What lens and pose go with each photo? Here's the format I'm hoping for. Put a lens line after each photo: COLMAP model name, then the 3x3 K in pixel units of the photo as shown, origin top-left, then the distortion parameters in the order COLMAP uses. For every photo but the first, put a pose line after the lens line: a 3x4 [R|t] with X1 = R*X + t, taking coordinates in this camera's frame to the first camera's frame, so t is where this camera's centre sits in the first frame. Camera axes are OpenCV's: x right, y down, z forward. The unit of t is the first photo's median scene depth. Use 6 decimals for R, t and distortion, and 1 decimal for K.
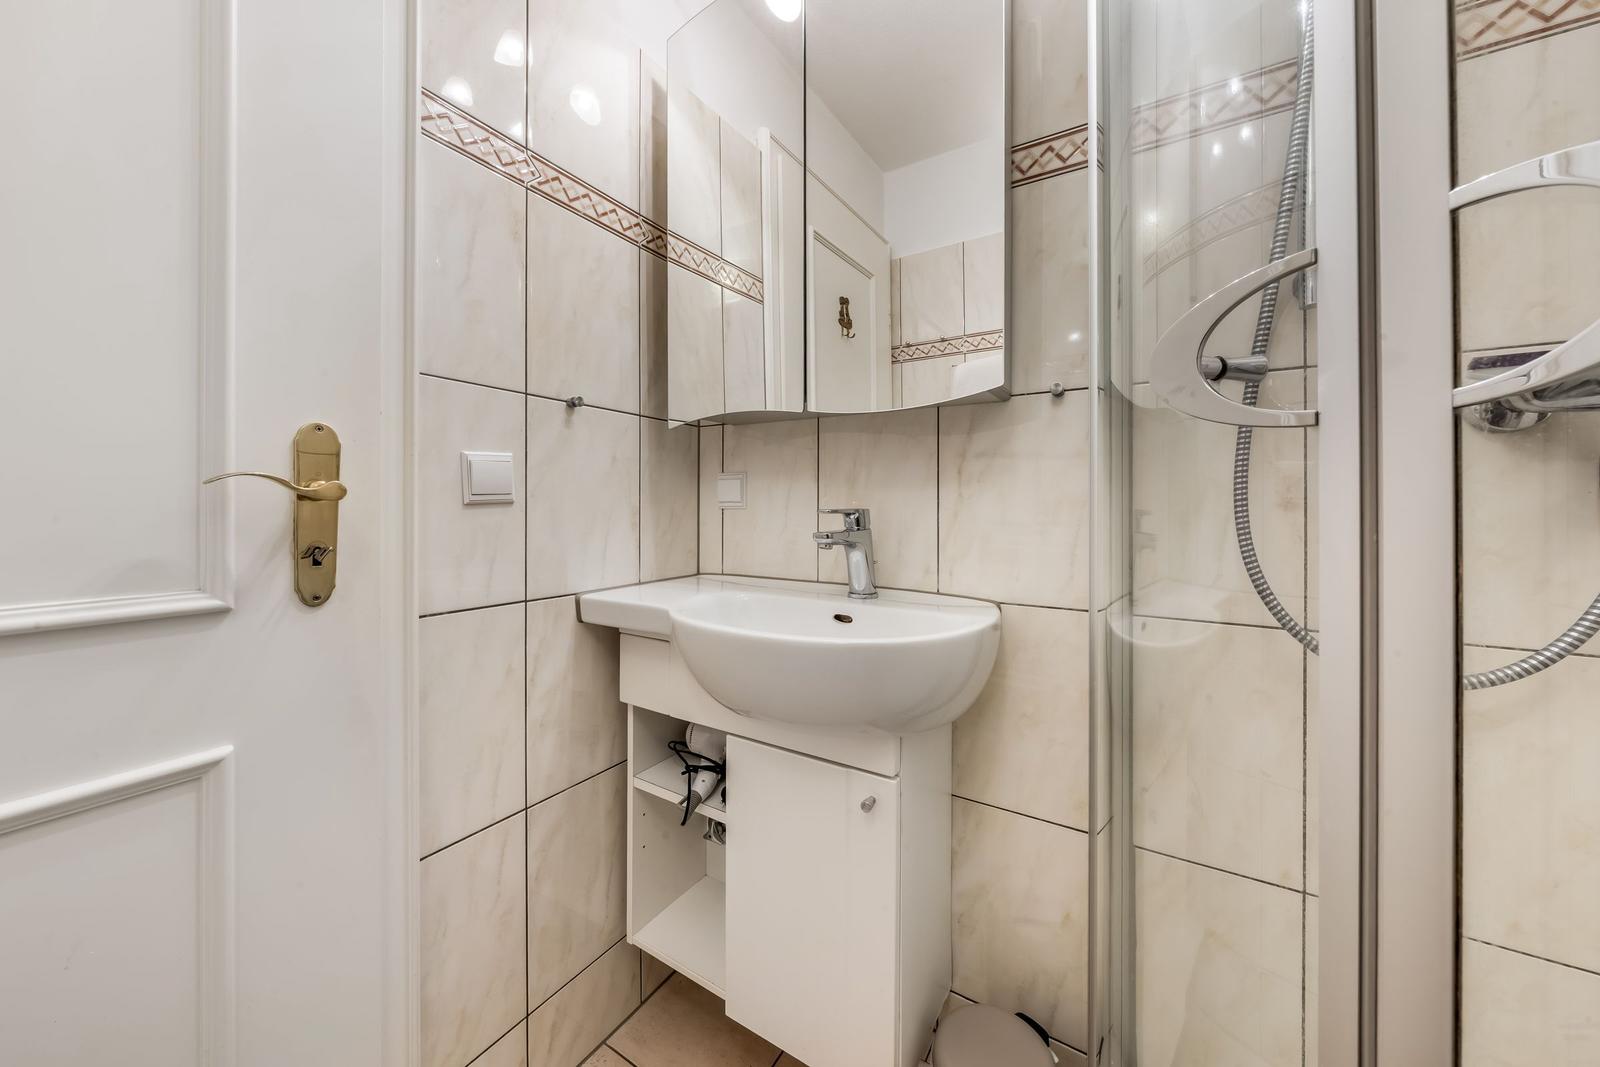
lens RADIAL K [[554.1, 0, 800.1], [0, 554.1, 509.3], [0, 0, 1]] dist [0.000349, 0.000009]
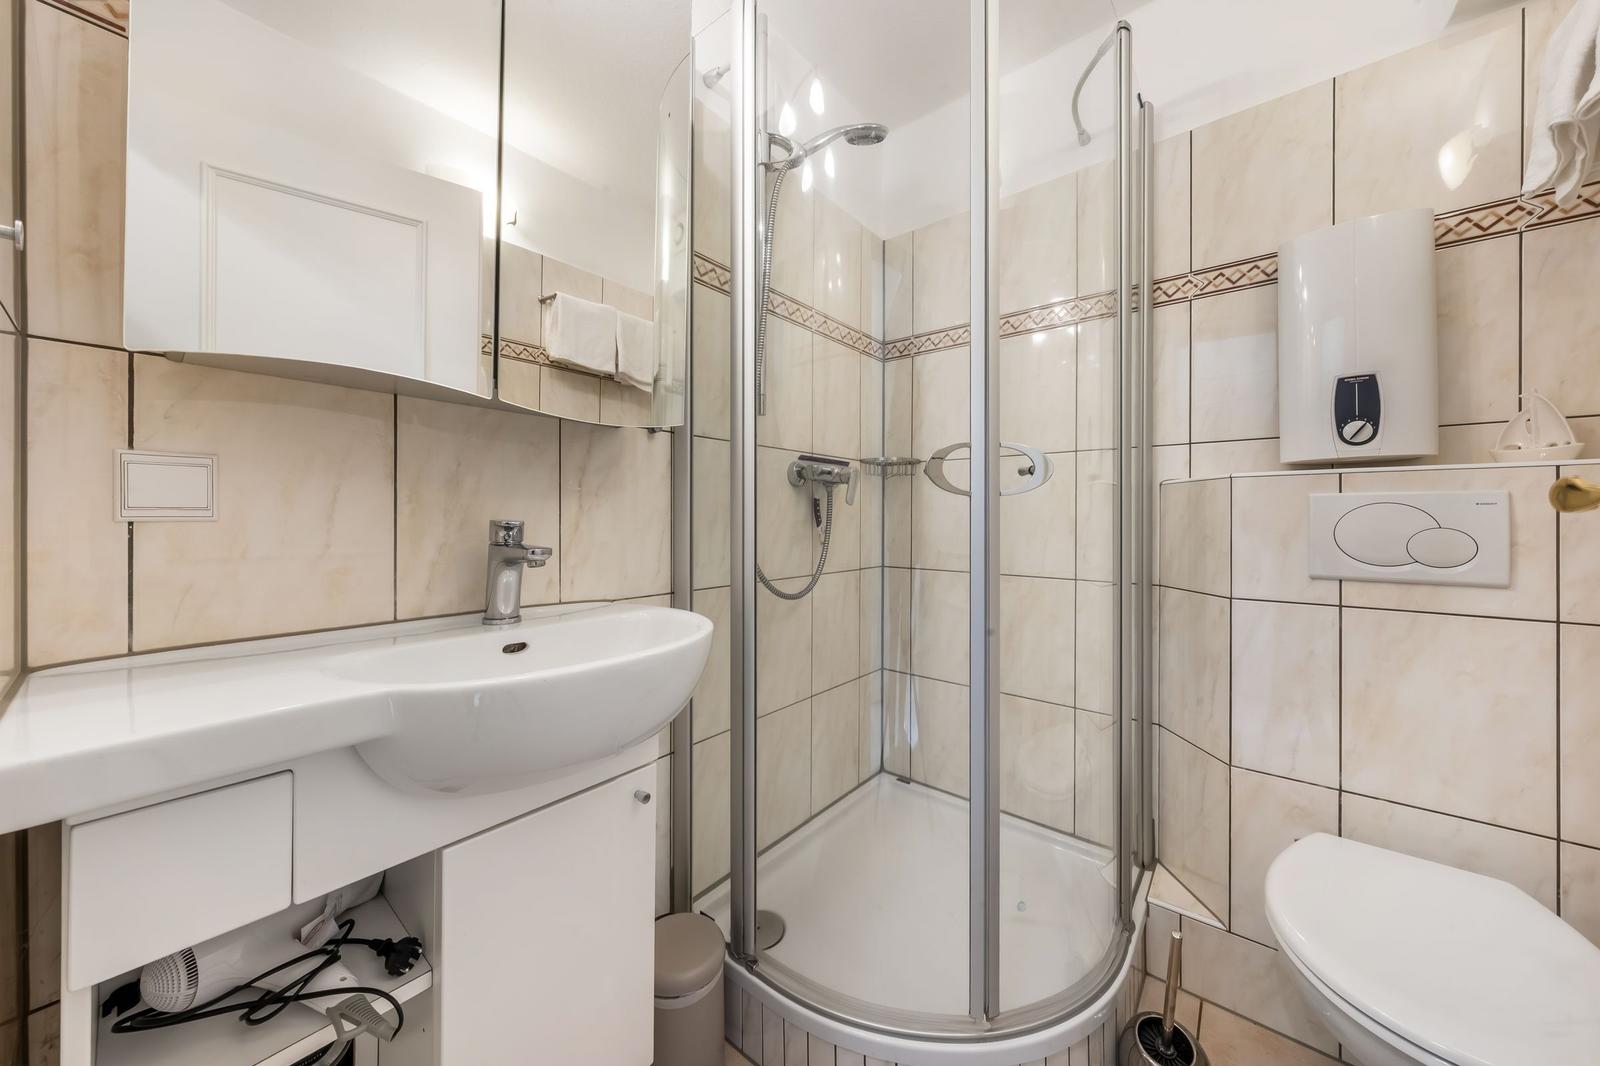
lens RADIAL K [[551.1, 0, 799.4], [0, 551.1, 517.3], [0, 0, 1]] dist [-0.000269, -0.000013]
pose [[0.132462, 0.000153, 0.991188, -0.705601], [-0.000013, 1.000000, -0.000153, -0.005434], [-0.991188, 0.000007, 0.132462, 0.442353]]
